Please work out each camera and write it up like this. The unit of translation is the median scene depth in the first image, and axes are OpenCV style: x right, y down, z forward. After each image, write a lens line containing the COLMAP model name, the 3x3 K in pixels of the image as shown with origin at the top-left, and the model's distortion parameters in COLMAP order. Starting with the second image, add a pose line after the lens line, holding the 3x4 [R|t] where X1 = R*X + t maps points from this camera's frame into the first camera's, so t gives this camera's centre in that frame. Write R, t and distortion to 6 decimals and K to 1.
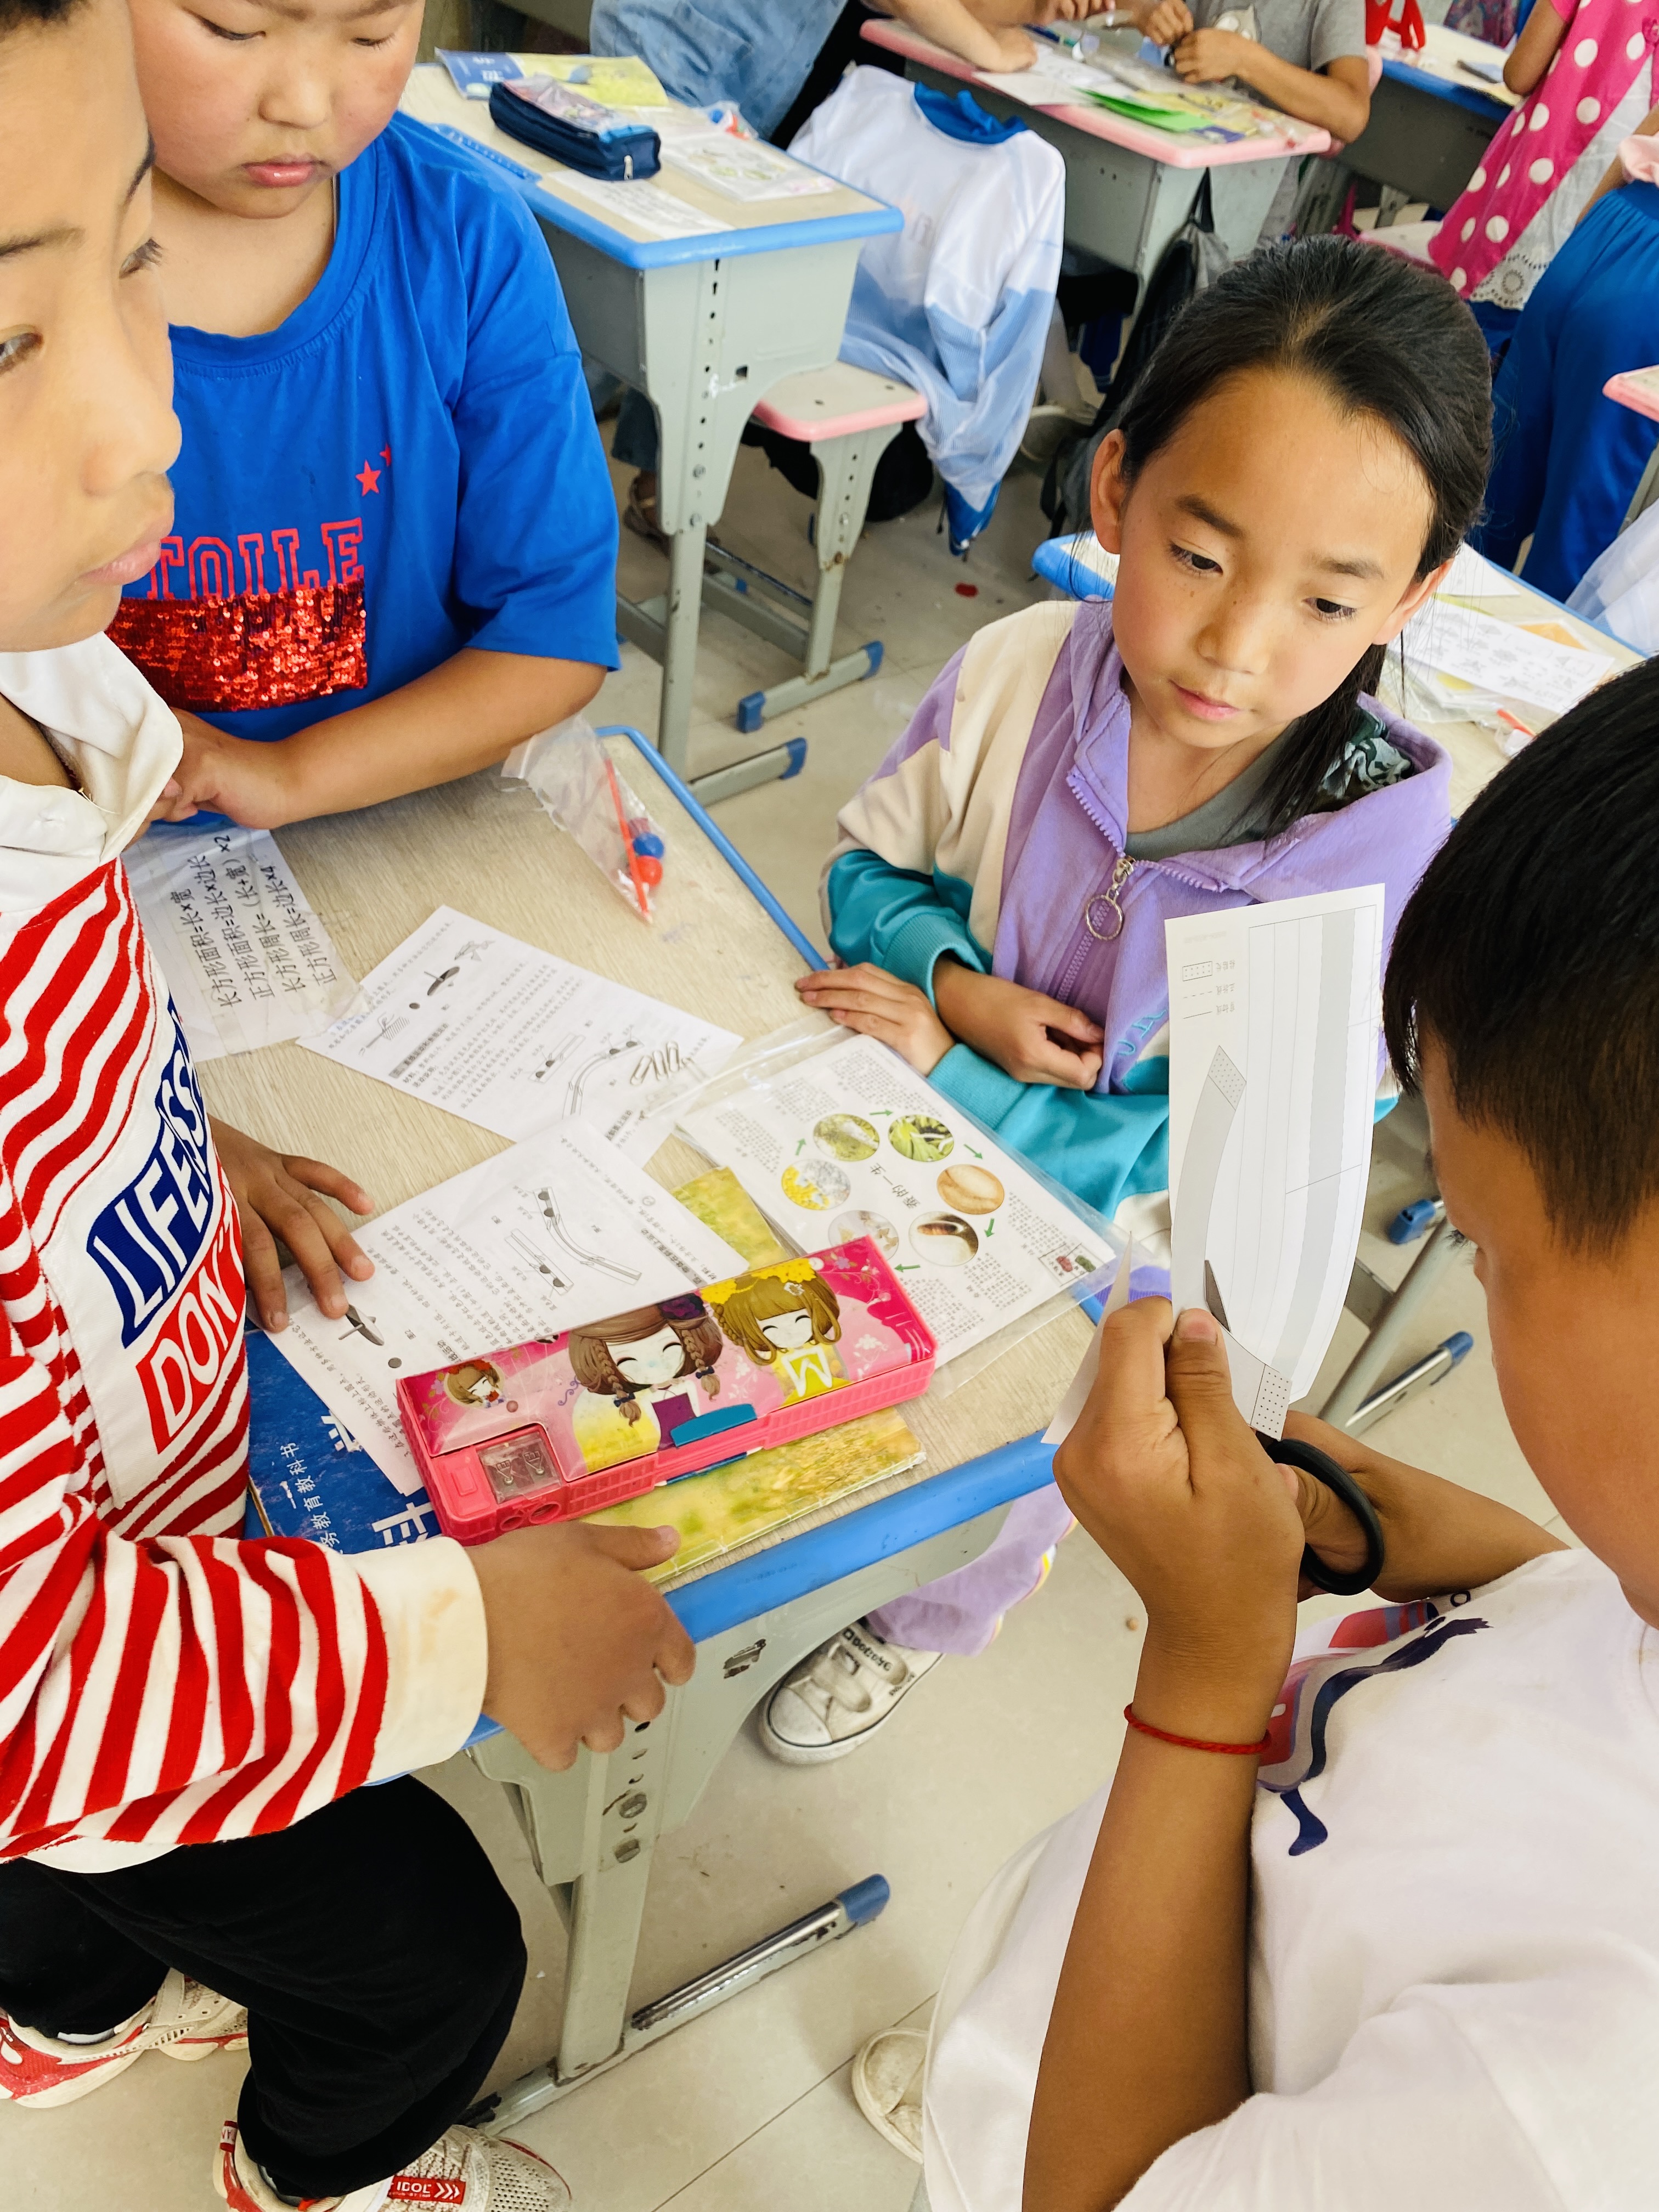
lens RADIAL K [[1722.6, 0, 837.6], [0, 1722.6, 1138.7], [0, 0, 1]] dist [-0.002503, -0.002082]
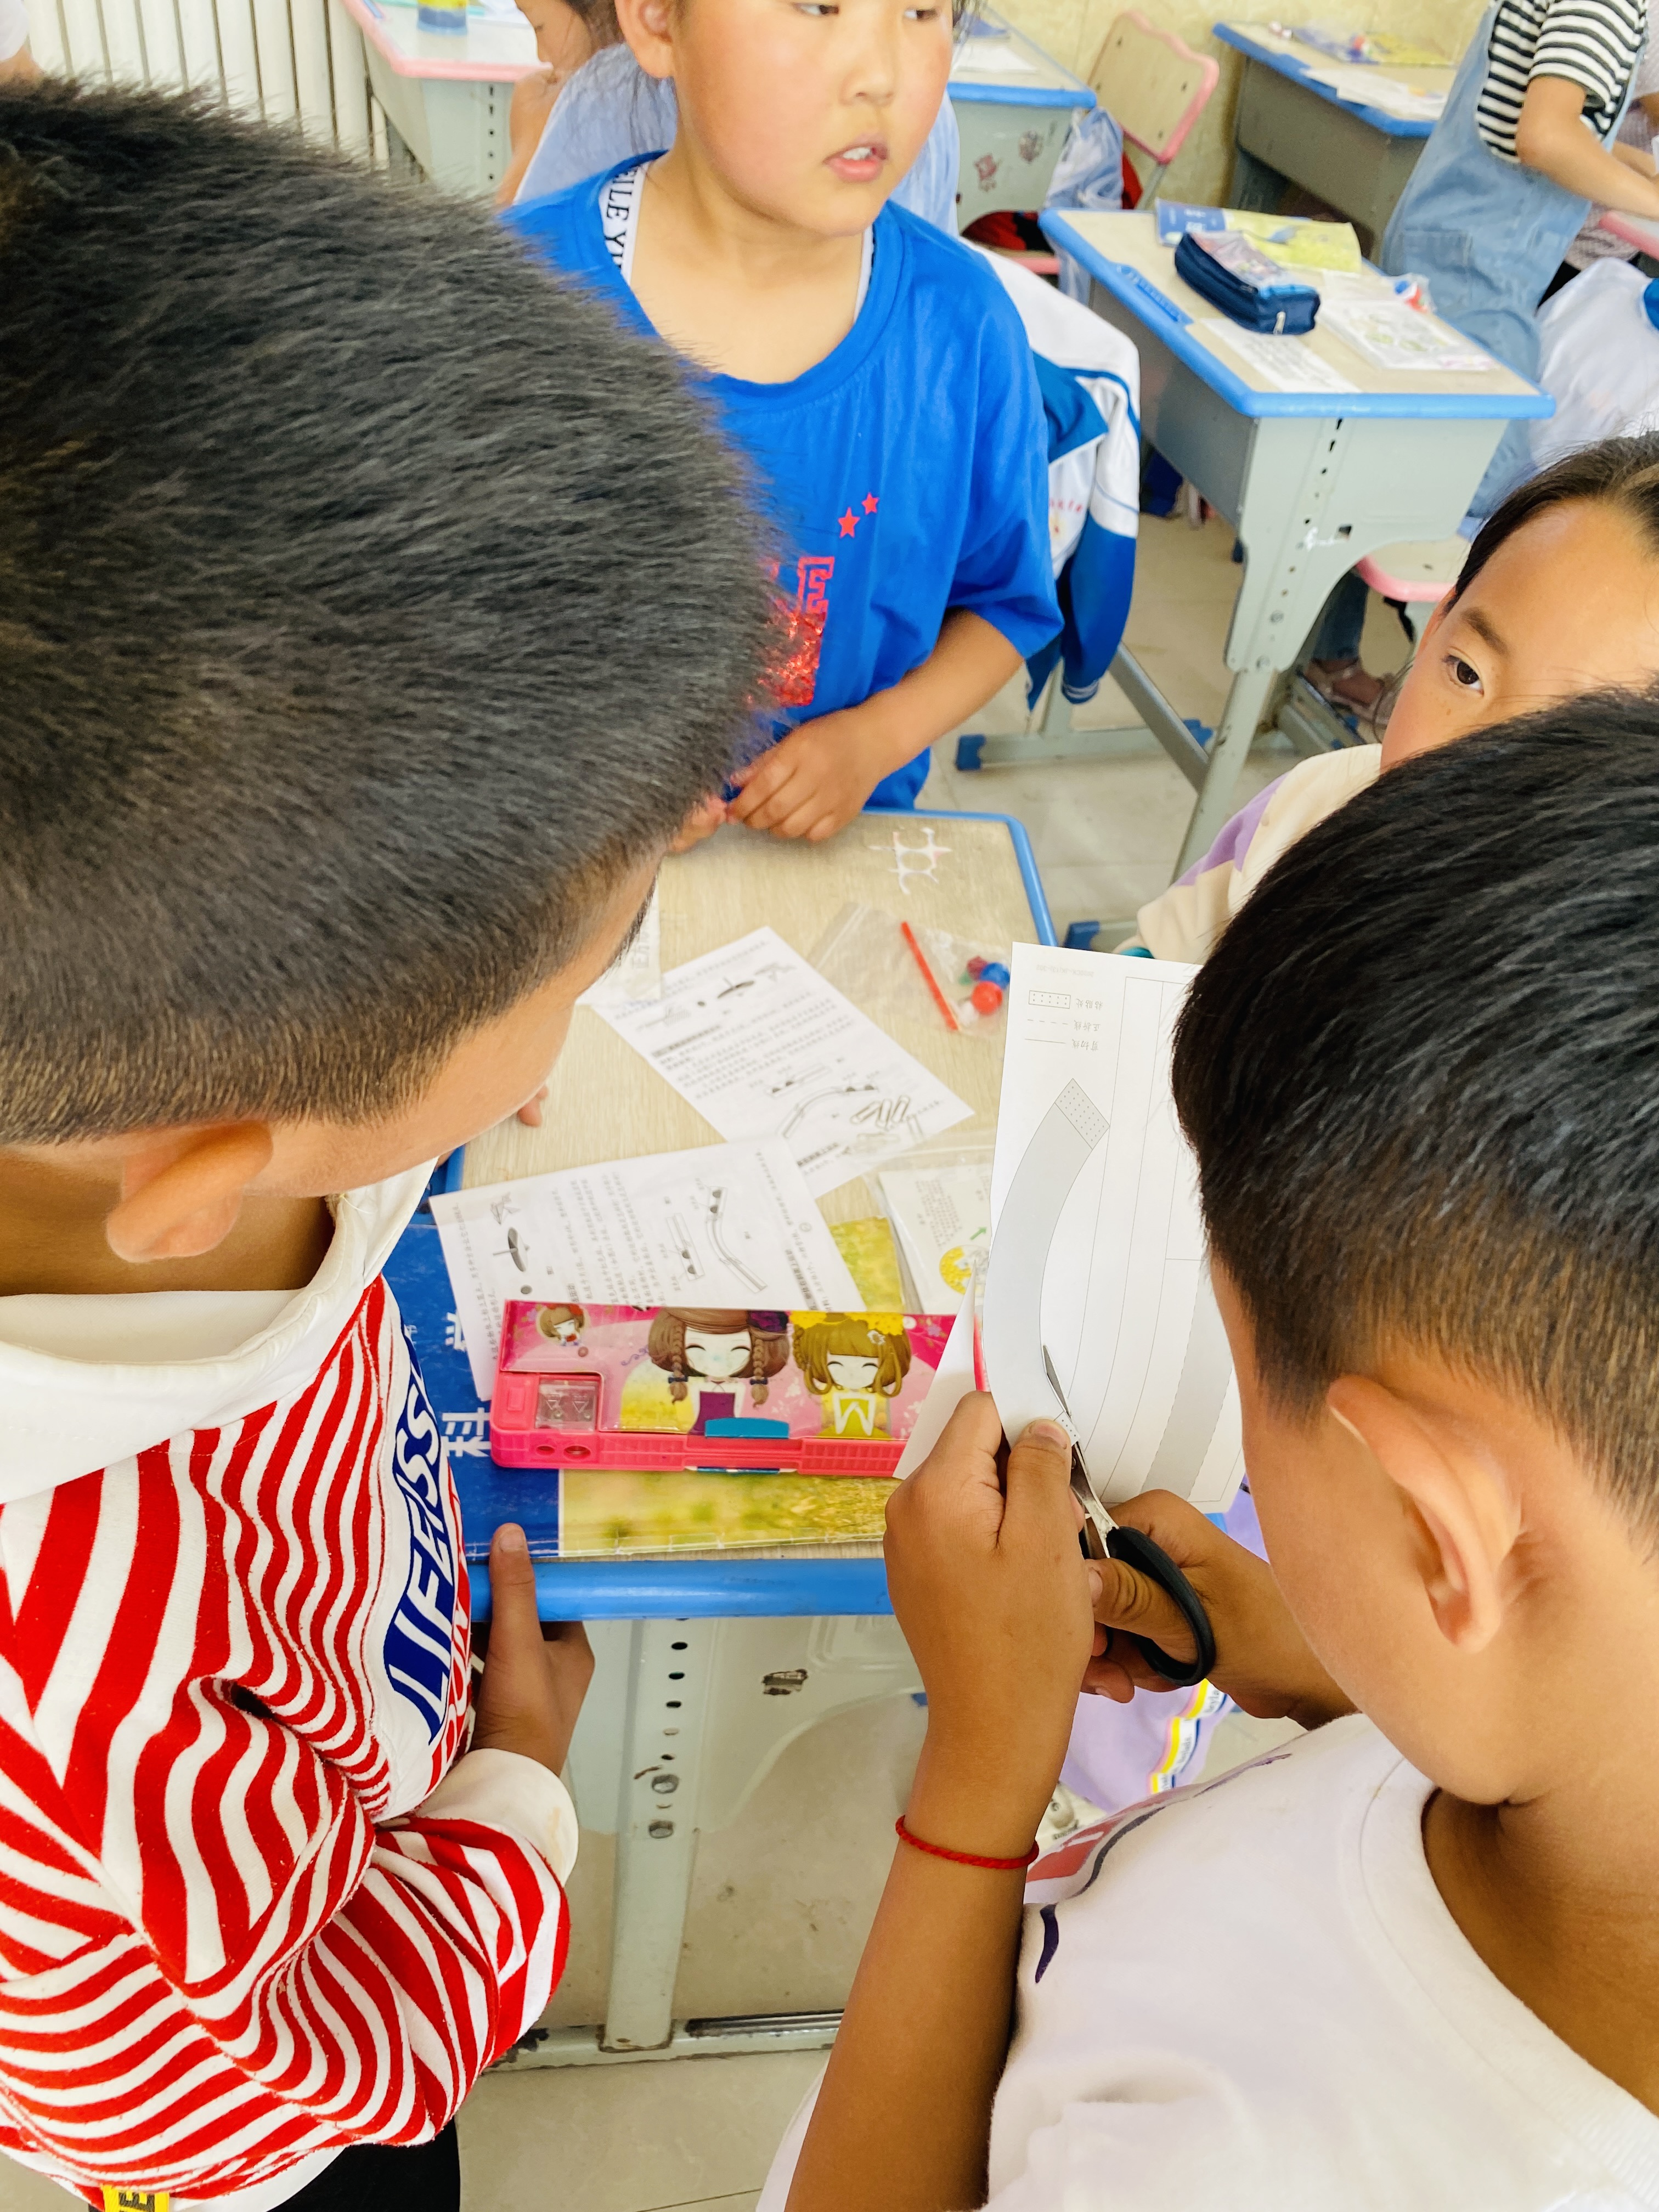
lens RADIAL K [[1722.6, 0, 837.6], [0, 1722.6, 1138.7], [0, 0, 1]] dist [-0.002503, -0.002082]
pose [[0.907670, 0.269138, -0.322026, 0.262704], [-0.290010, 0.956859, -0.017721, -0.003072], [0.303364, 0.109476, 0.946565, -0.009603]]
